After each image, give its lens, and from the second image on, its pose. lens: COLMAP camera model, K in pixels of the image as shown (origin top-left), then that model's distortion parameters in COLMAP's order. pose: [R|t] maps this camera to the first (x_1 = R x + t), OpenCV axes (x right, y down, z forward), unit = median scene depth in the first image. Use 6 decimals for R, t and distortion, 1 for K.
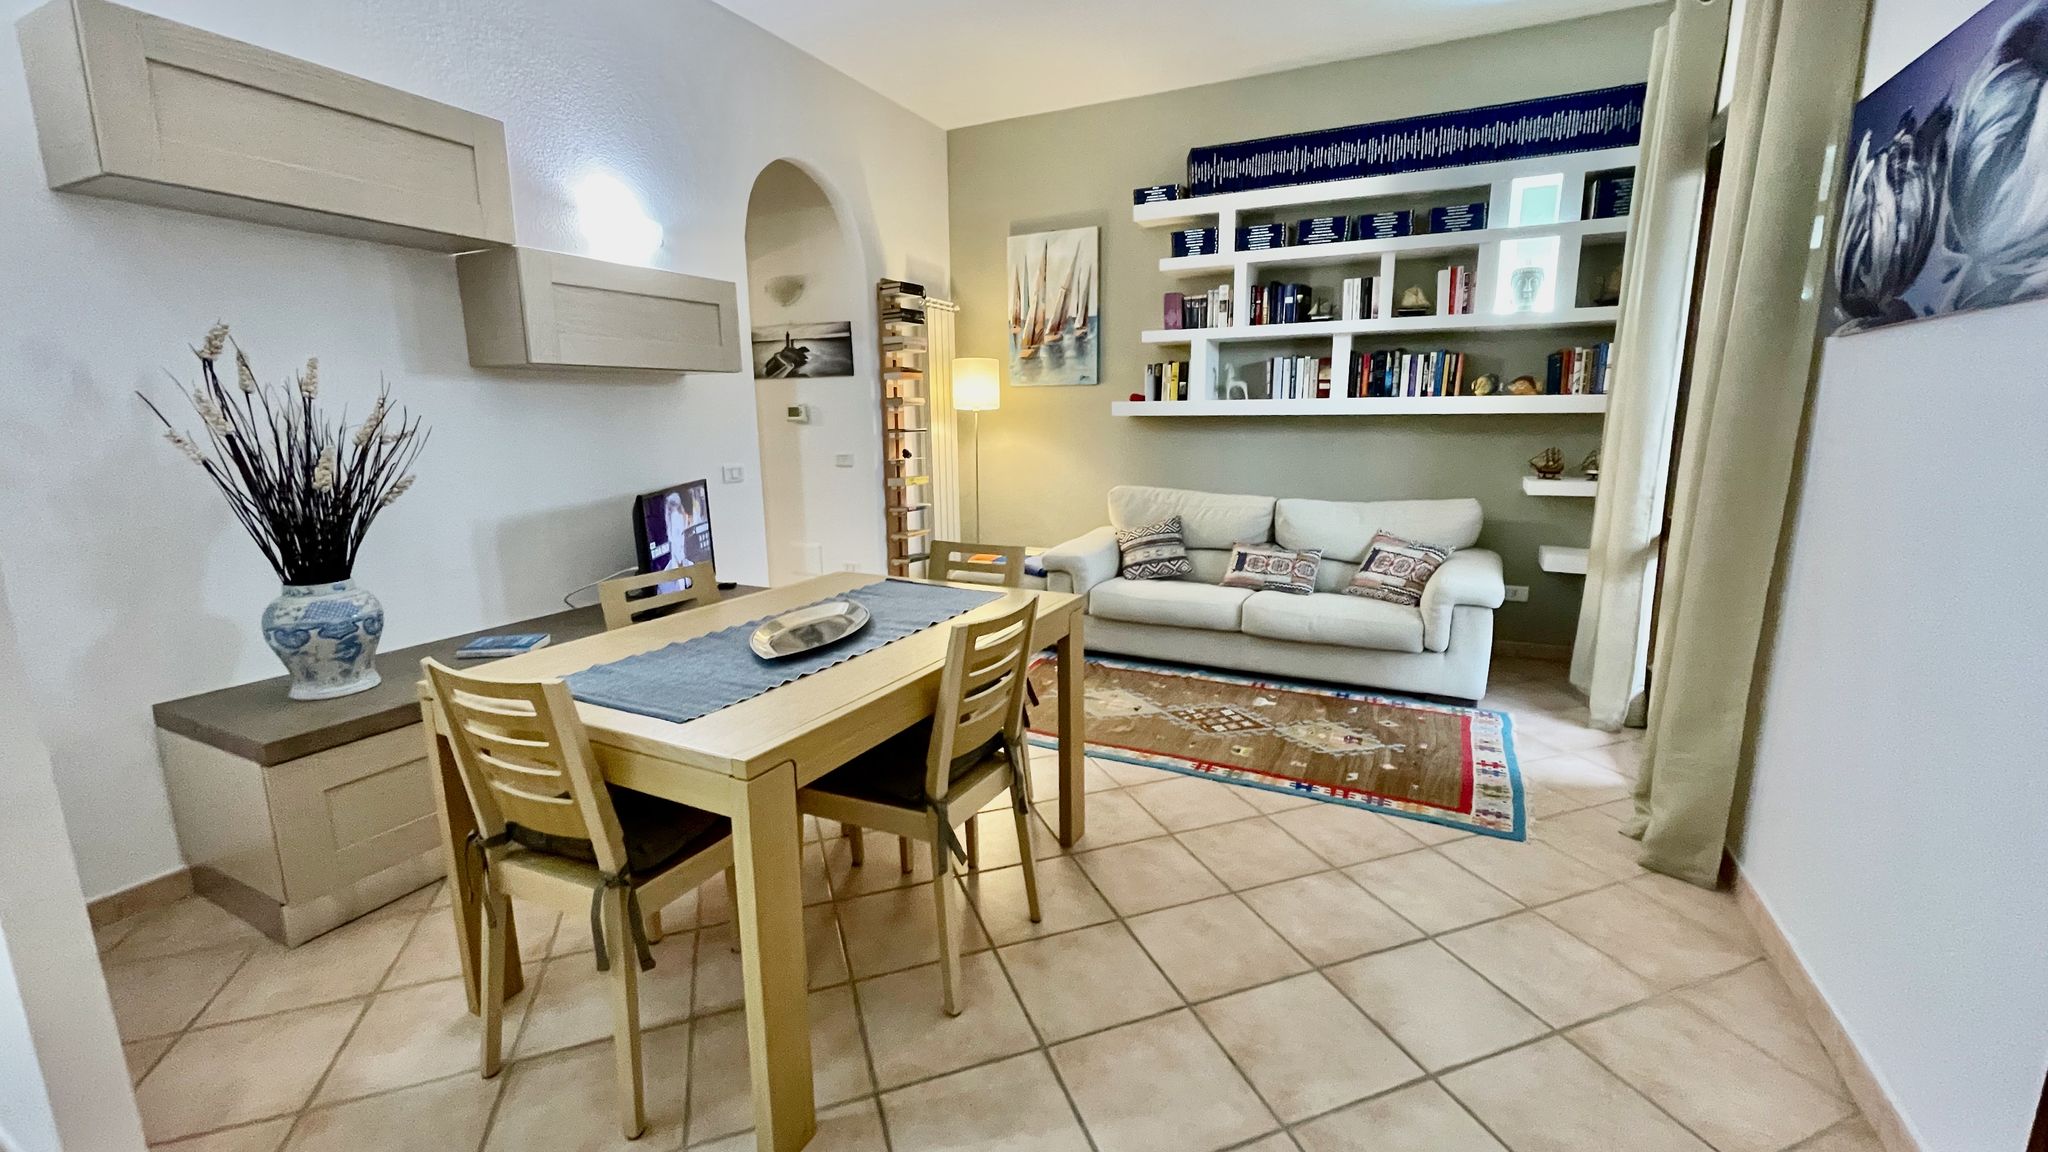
lens RADIAL K [[826.7, 0, 1032.6], [0, 826.7, 575.8], [0, 0, 1]] dist [-0.002546, 0.001644]
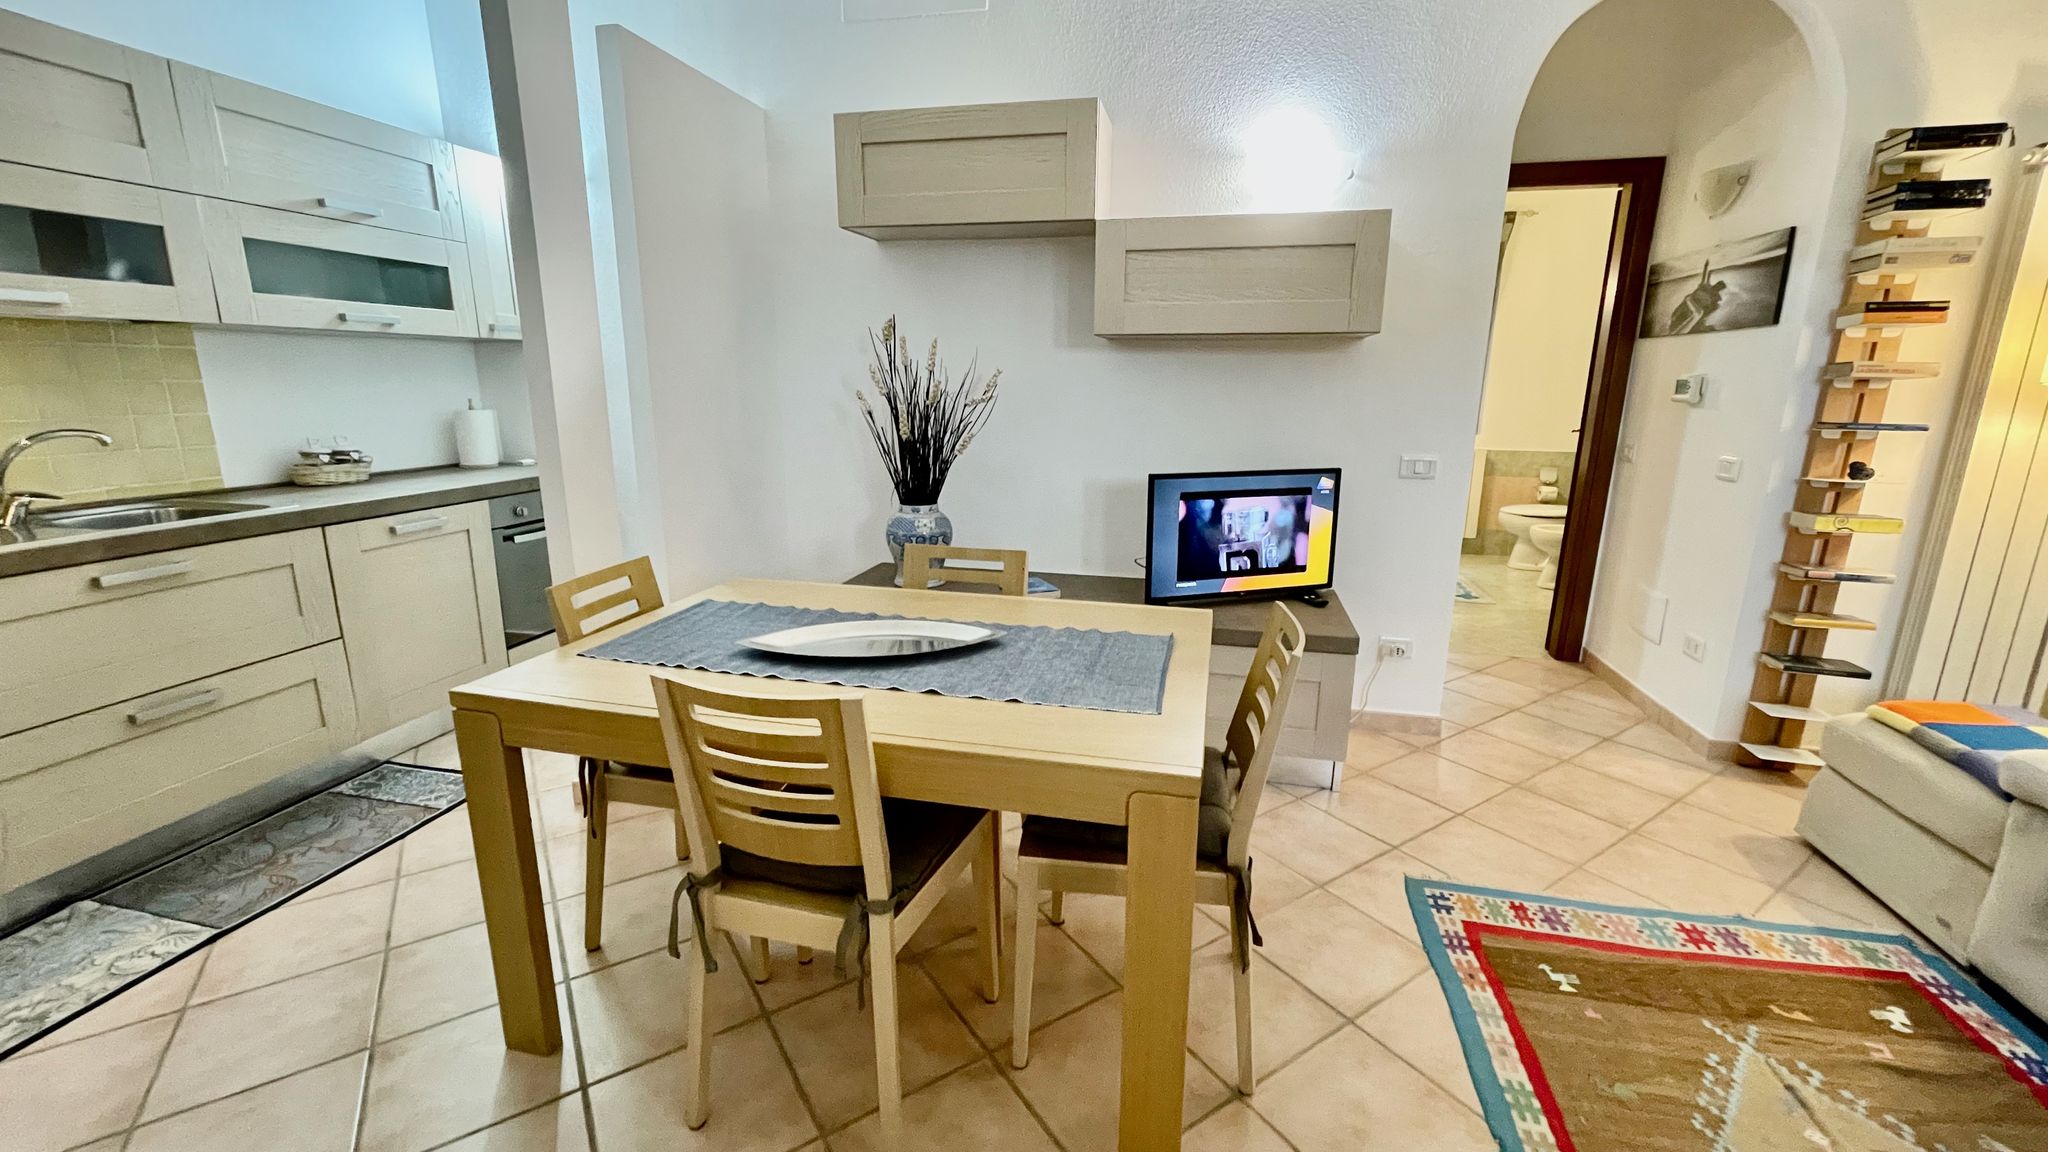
lens RADIAL K [[826.7, 0, 1029.9], [0, 826.7, 573.5], [0, 0, 1]] dist [-0.002546, 0.001644]
pose [[0.235817, 0.233342, -0.943367, 0.280150], [-0.198586, 0.961831, 0.188267, -0.097609], [0.951291, 0.142943, 0.273155, 0.449539]]
